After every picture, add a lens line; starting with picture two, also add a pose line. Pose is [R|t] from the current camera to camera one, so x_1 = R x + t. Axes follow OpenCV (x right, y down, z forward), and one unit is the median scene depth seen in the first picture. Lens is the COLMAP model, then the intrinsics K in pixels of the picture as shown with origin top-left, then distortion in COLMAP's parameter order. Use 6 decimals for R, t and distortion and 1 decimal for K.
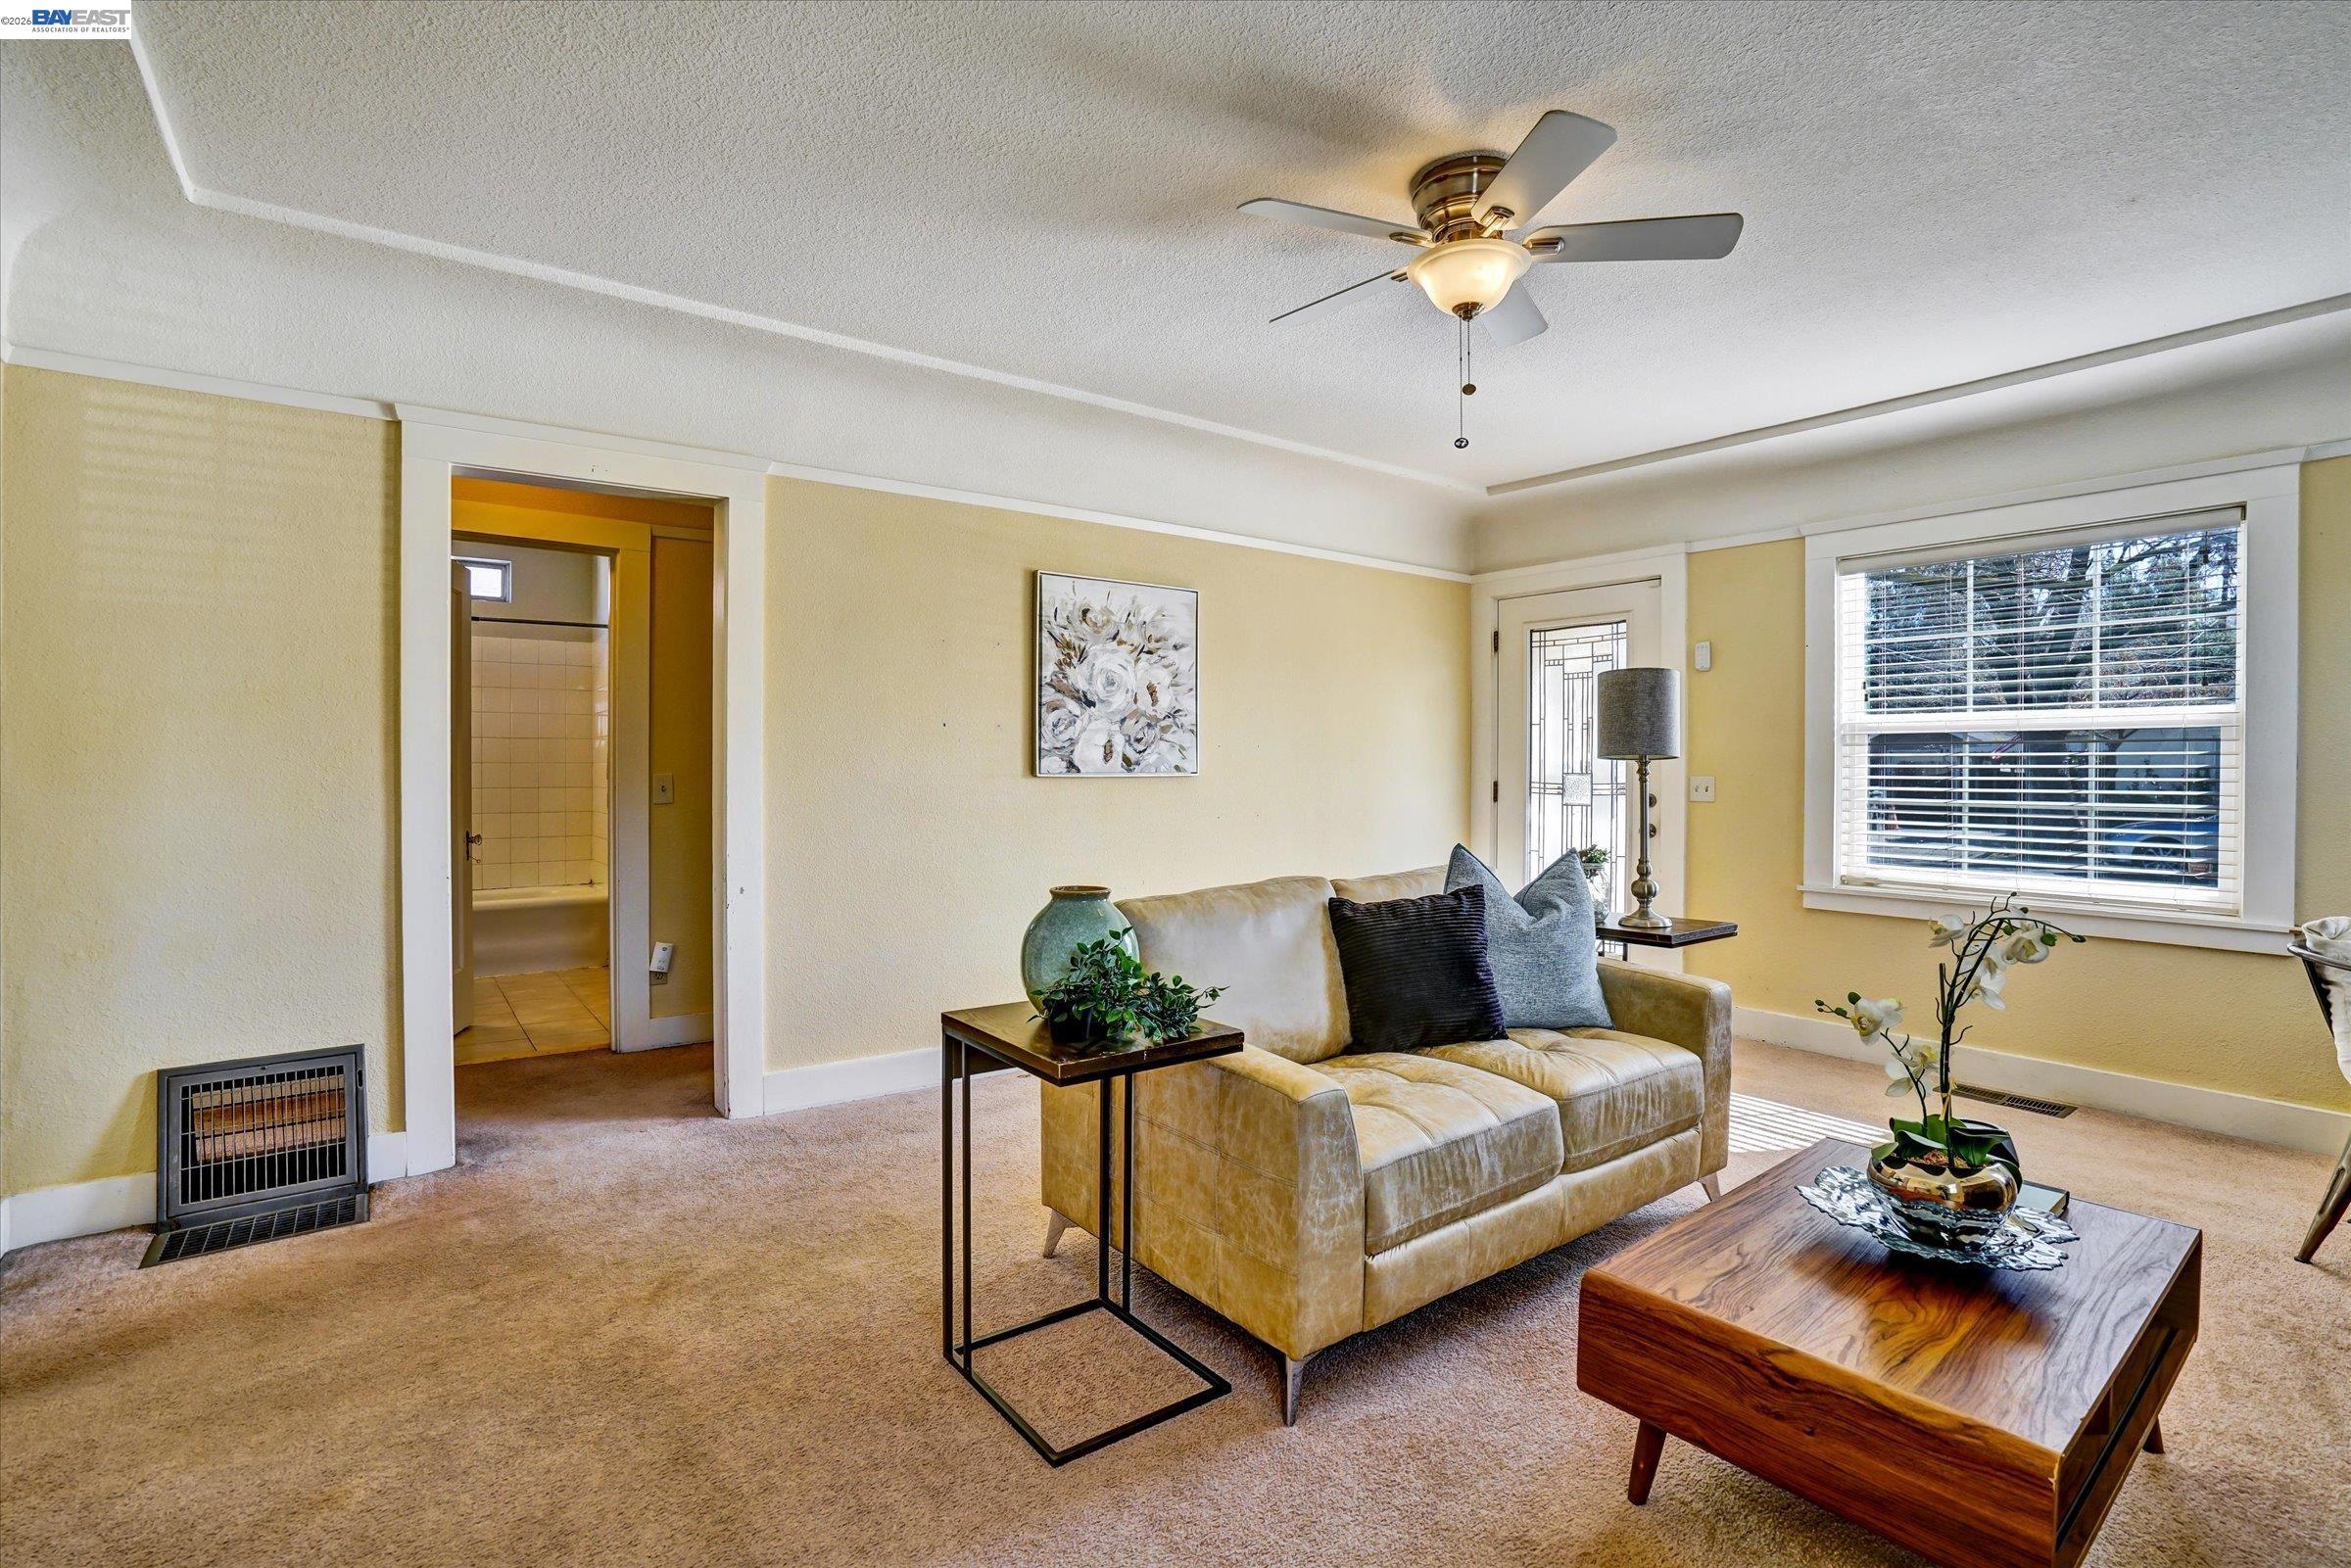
lens RADIAL K [[1105.9, 0, 1170.5], [0, 1105.9, 766.4], [0, 0, 1]] dist [-0.047499, 0.015430]
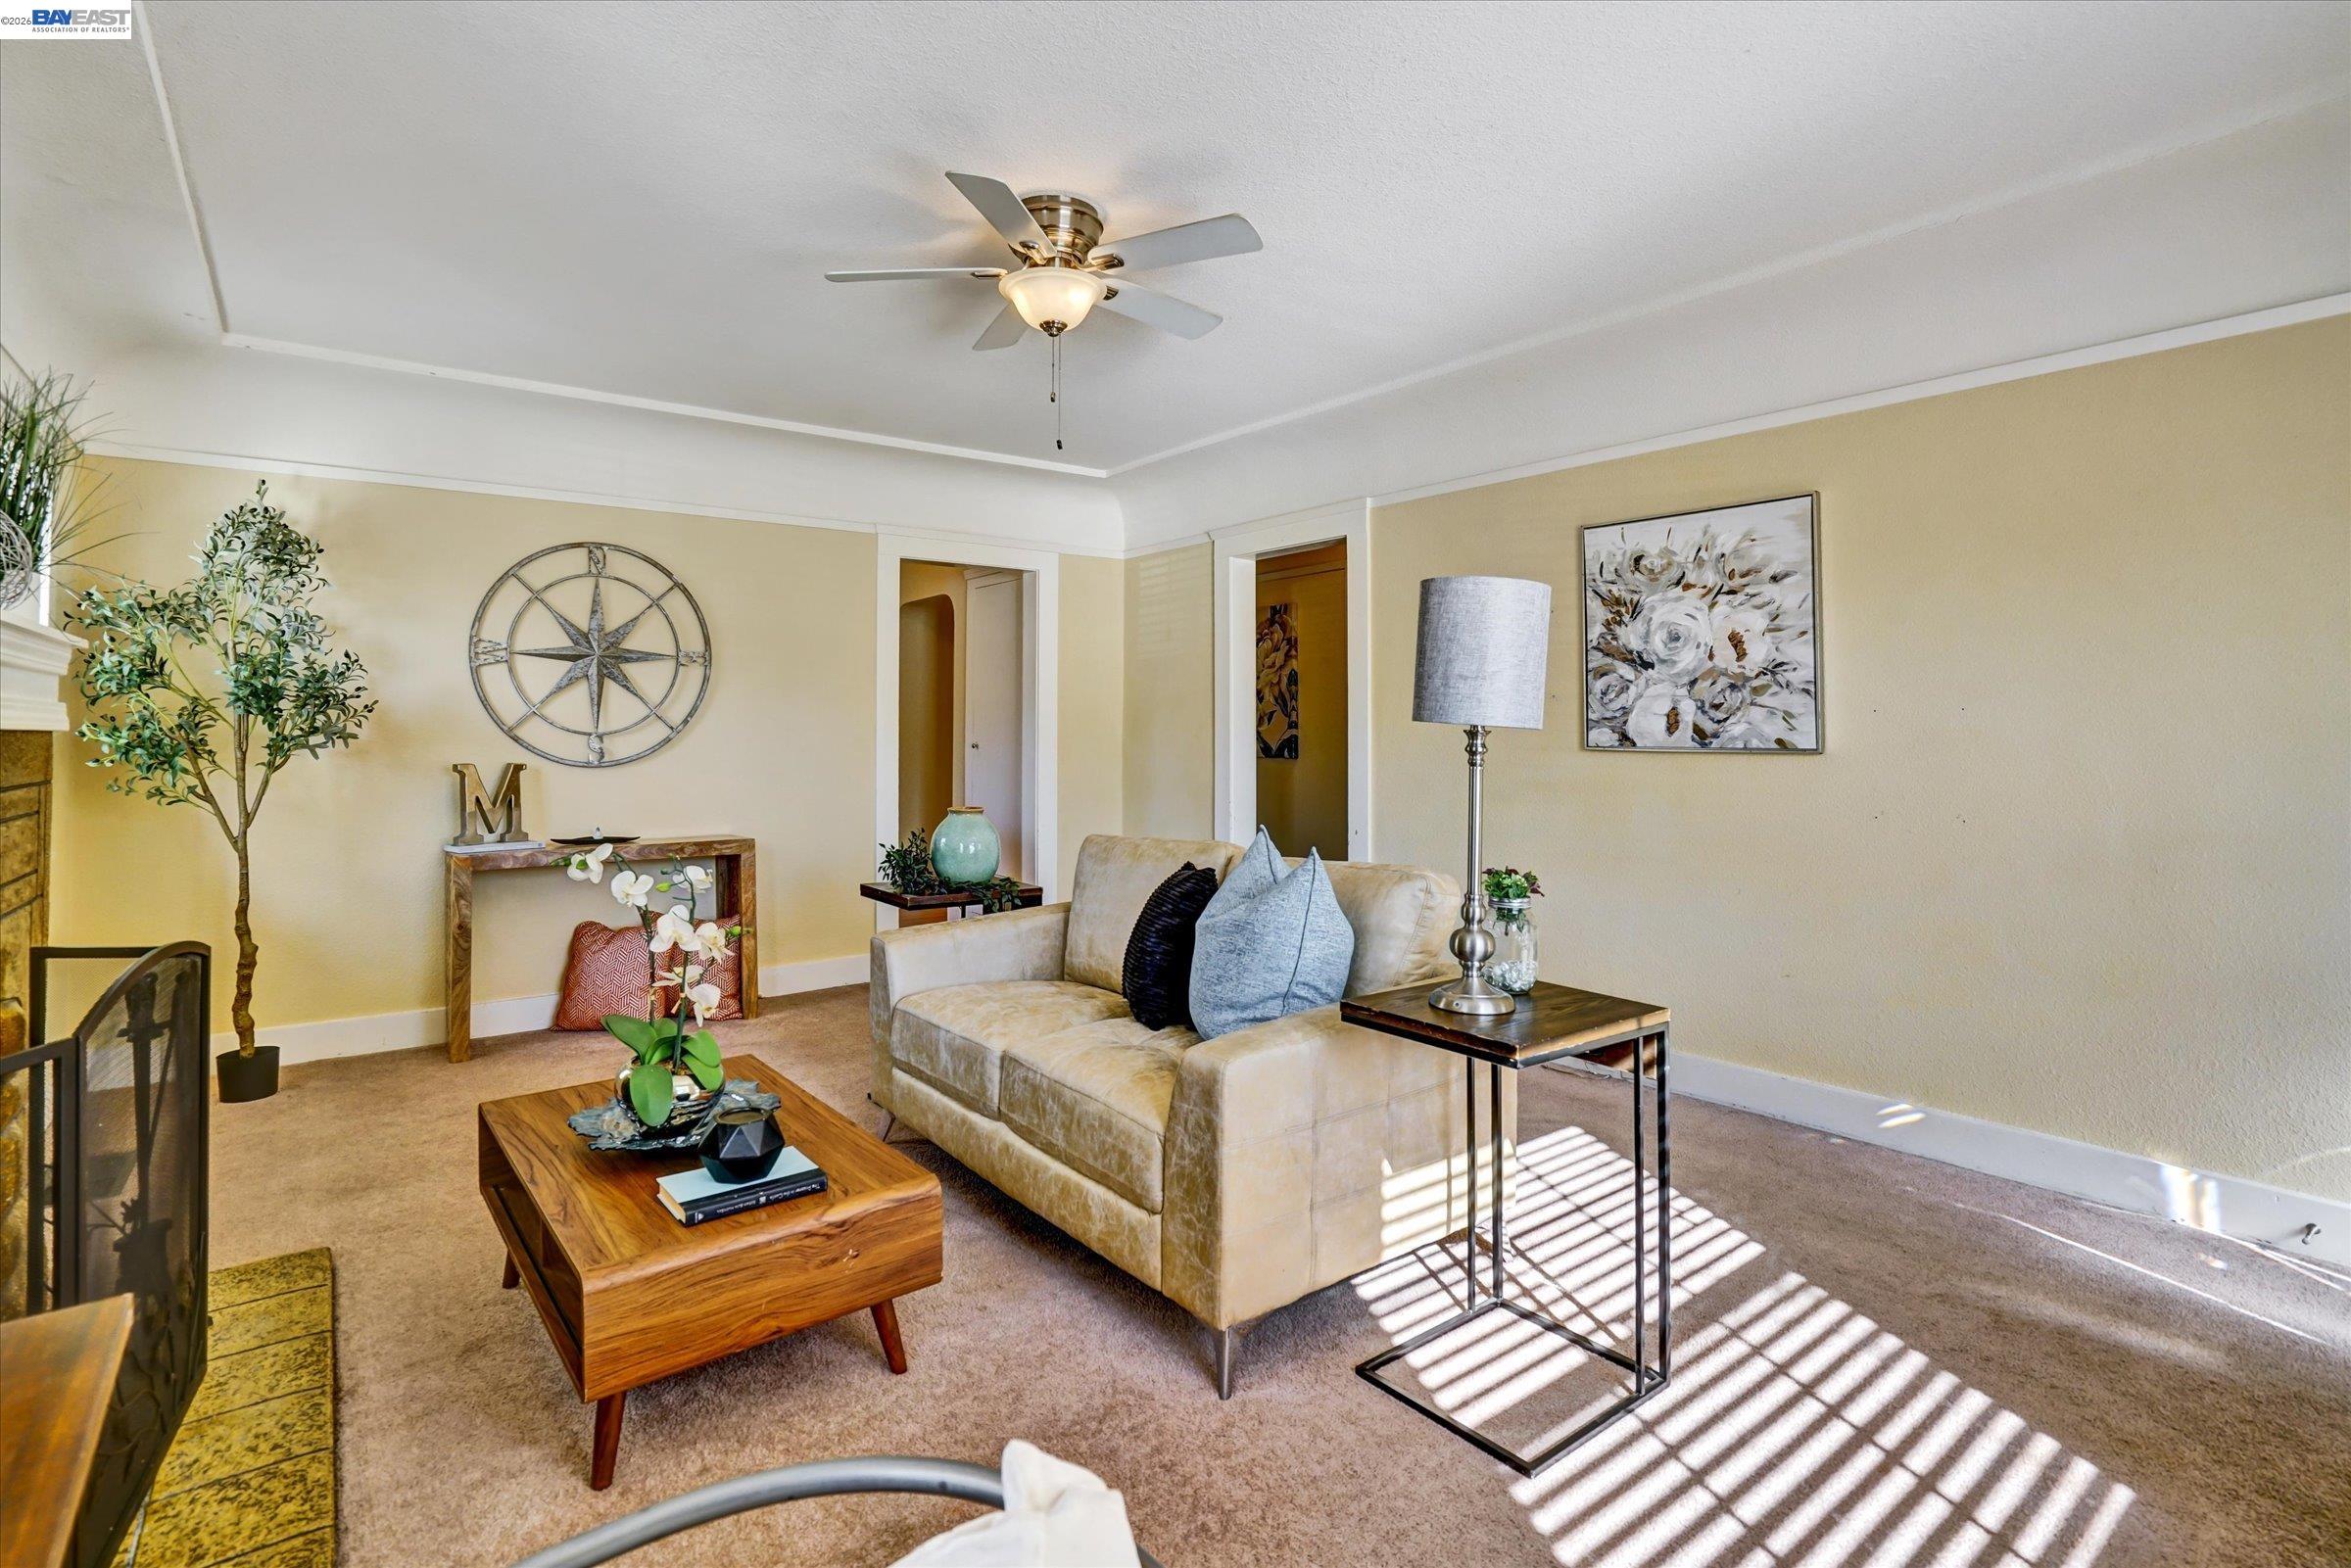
lens RADIAL K [[1105.9, 0, 1122.8], [0, 1105.9, 717.1], [0, 0, 1]] dist [-0.047499, 0.015430]
pose [[-0.006737, -0.006226, -0.999958, 0.764242], [0.002394, 0.999978, -0.006242, -0.012332], [0.999974, -0.002435, -0.006722, 0.592312]]
